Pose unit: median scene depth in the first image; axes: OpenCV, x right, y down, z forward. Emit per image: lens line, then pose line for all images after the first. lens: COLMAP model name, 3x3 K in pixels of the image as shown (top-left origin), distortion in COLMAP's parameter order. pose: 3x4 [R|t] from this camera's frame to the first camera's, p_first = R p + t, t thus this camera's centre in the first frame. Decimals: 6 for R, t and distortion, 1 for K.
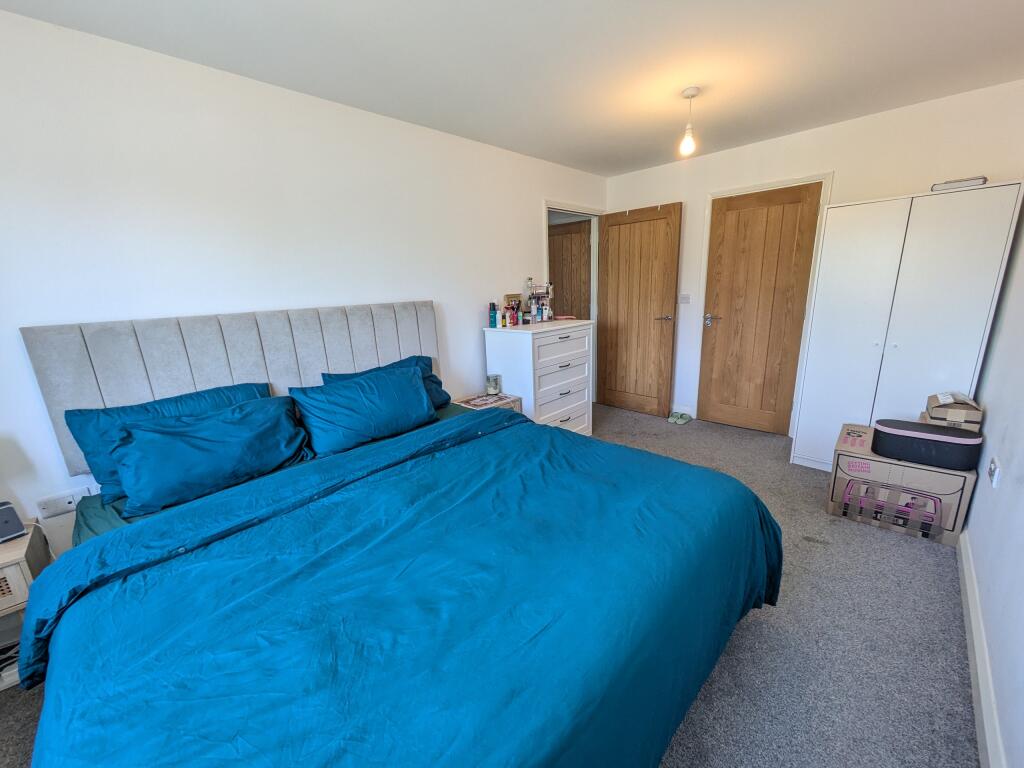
lens RADIAL K [[403.4, 0, 519.7], [0, 403.4, 386.0], [0, 0, 1]] dist [-0.001465, -0.000055]
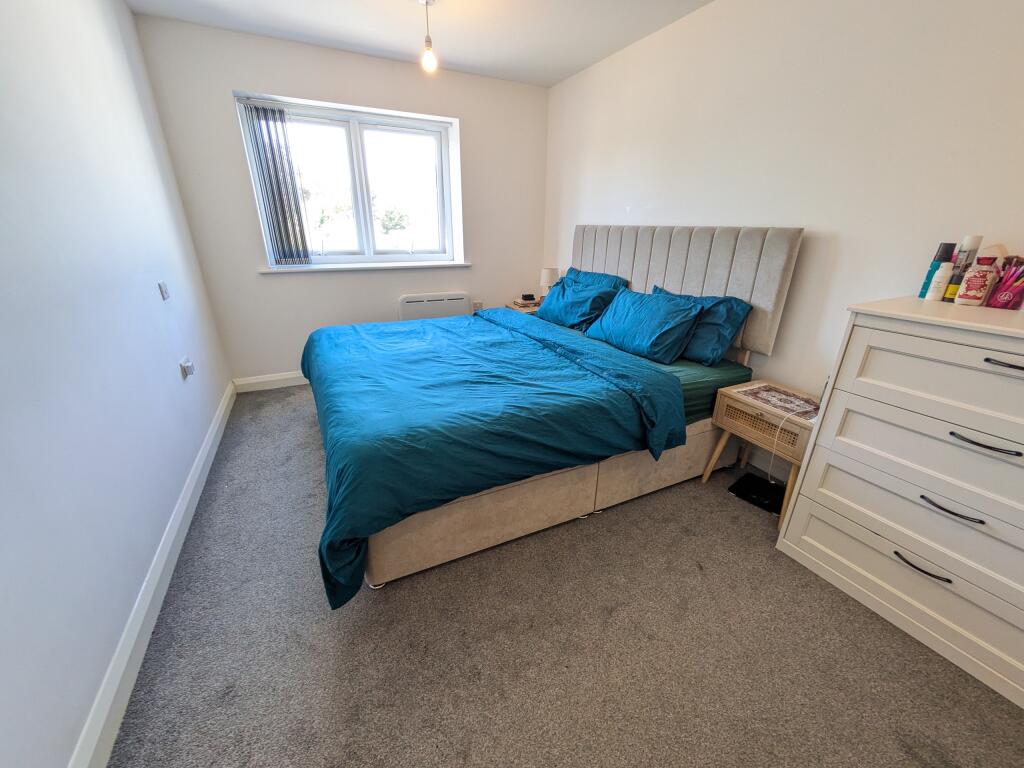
lens RADIAL K [[403.4, 0, 519.7], [0, 403.4, 386.0], [0, 0, 1]] dist [-0.001465, -0.000055]
pose [[-0.331201, 0.379208, -0.864006, 0.863860], [-0.231533, 0.855030, 0.464022, -0.267206], [0.914712, 0.353730, -0.195388, 1.132144]]
